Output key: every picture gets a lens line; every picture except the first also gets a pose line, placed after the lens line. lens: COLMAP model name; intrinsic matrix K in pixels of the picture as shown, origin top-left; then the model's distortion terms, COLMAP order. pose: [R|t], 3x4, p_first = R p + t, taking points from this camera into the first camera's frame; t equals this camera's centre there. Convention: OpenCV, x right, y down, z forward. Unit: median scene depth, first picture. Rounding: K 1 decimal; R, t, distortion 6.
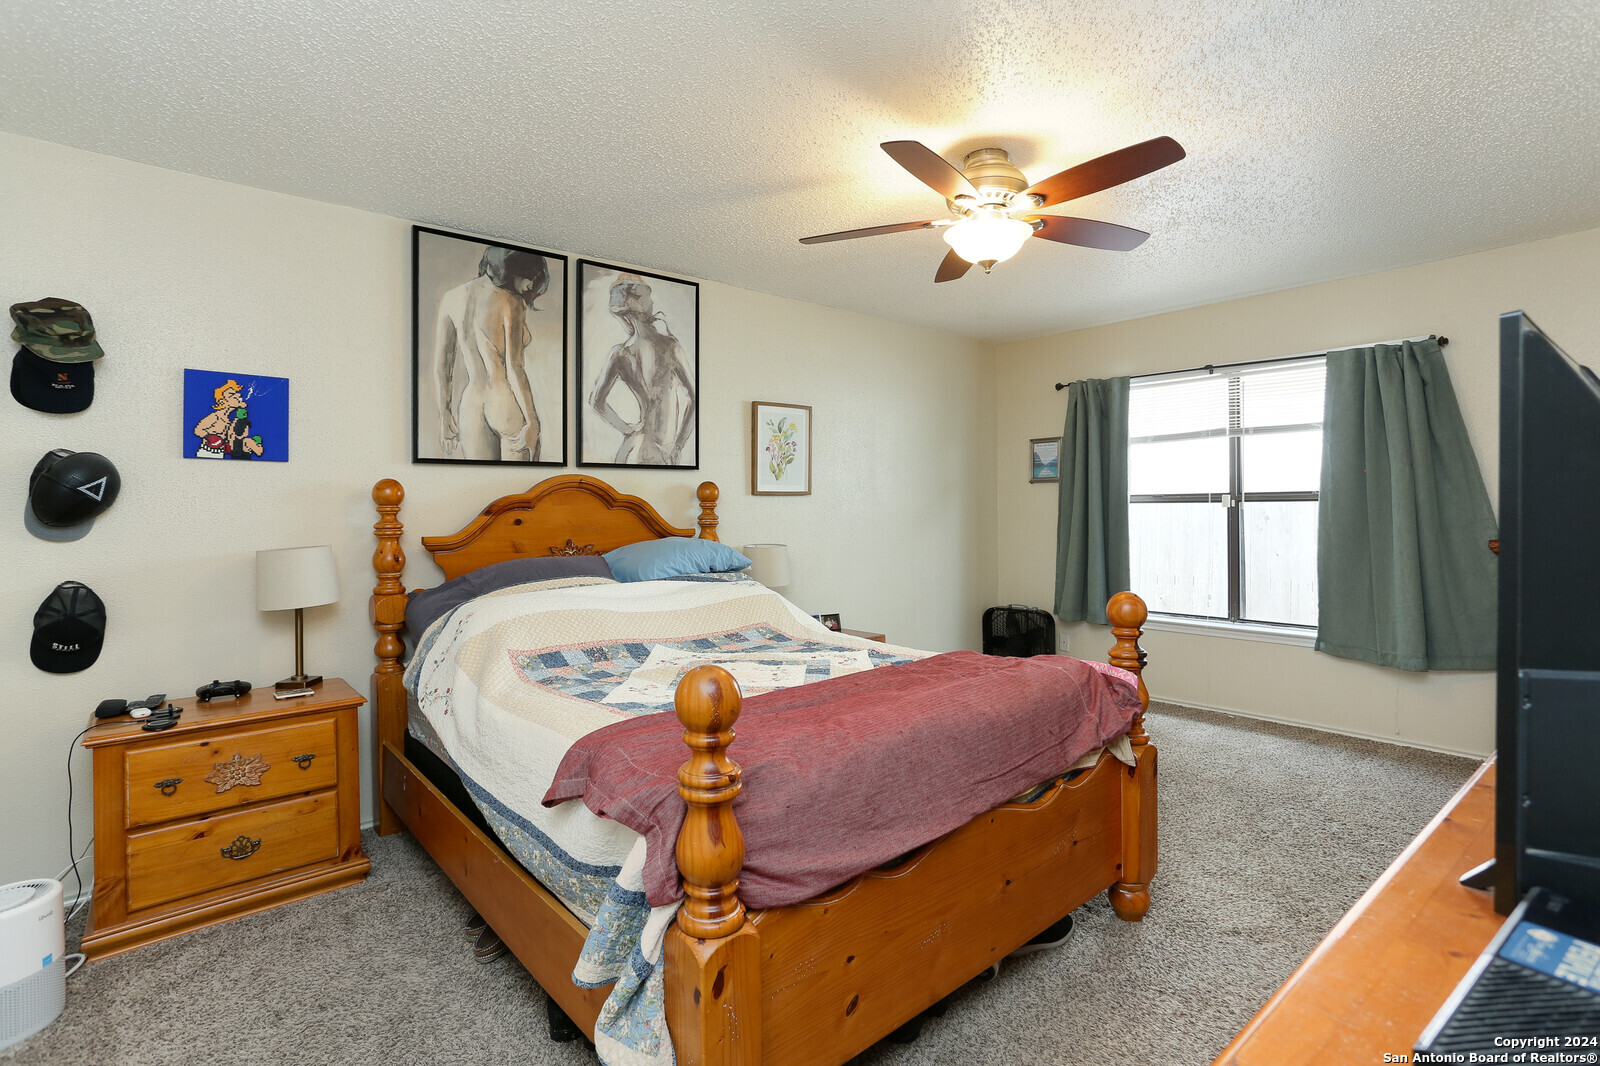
lens RADIAL K [[775.6, 0, 794.5], [0, 775.6, 506.6], [0, 0, 1]] dist [-0.055159, 0.029615]
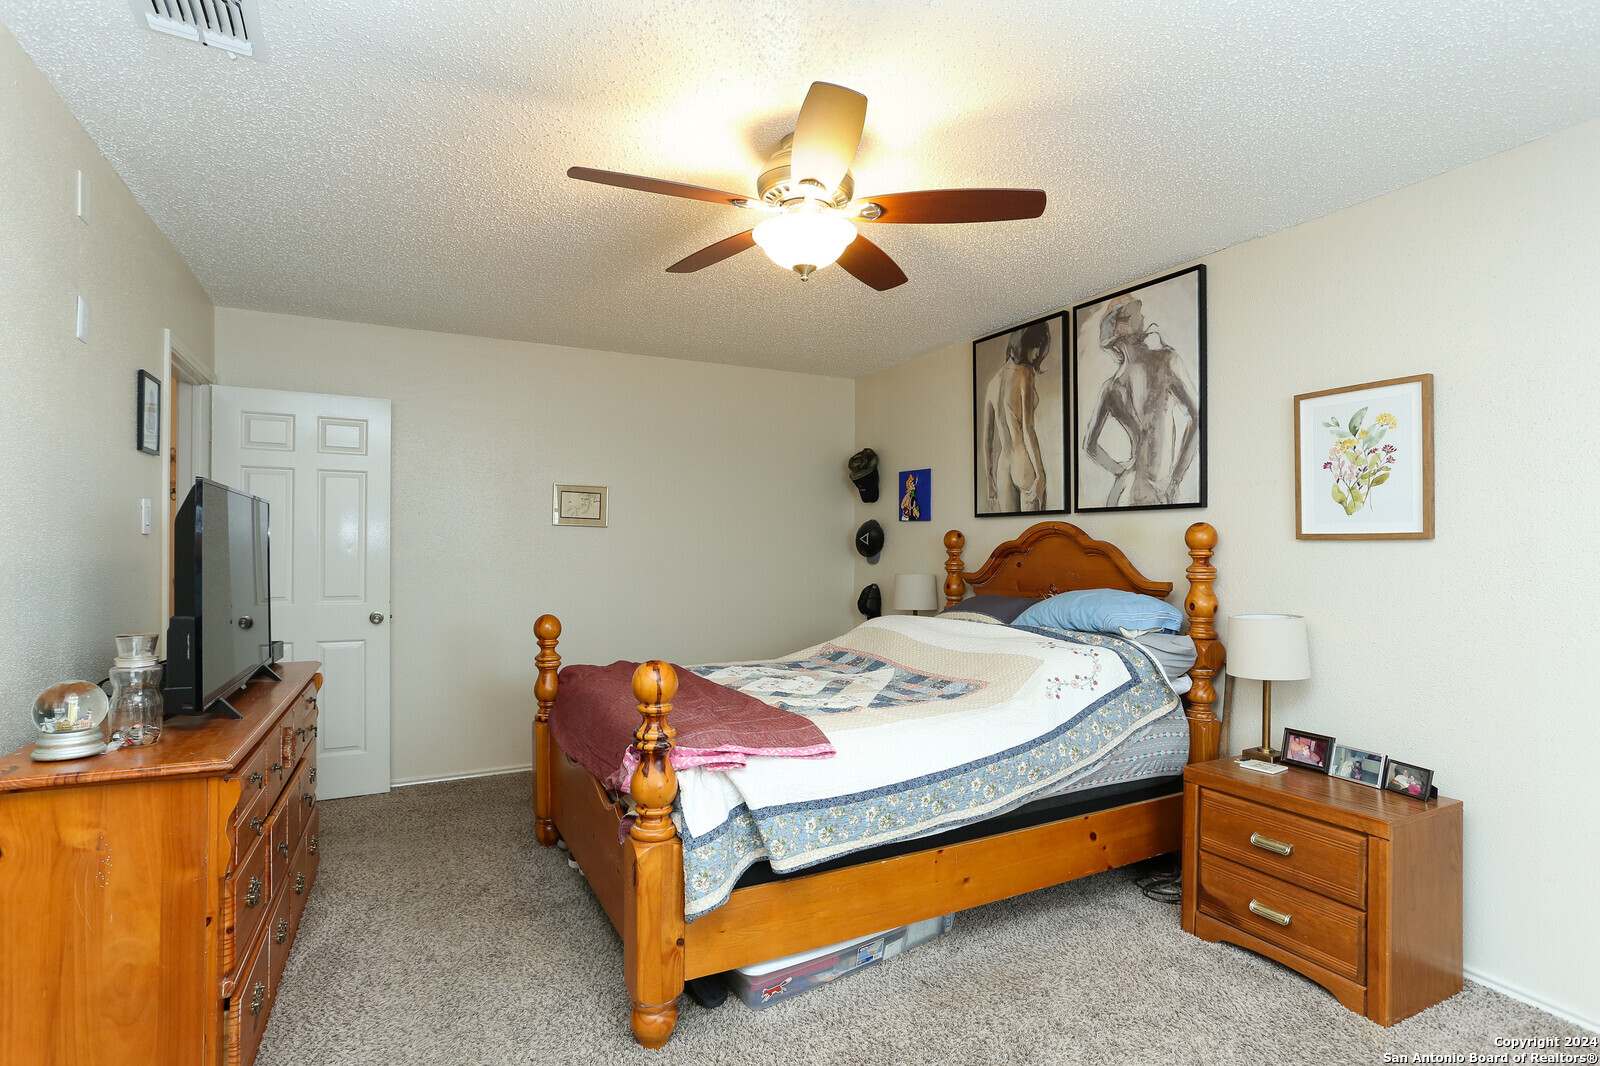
lens RADIAL K [[775.6, 0, 794.5], [0, 775.6, 506.6], [0, 0, 1]] dist [-0.055159, 0.029615]
pose [[-0.216370, -0.030098, -0.975847, 0.765181], [0.008386, 0.999431, -0.032684, -0.029608], [0.976275, -0.015255, -0.215994, 0.840241]]
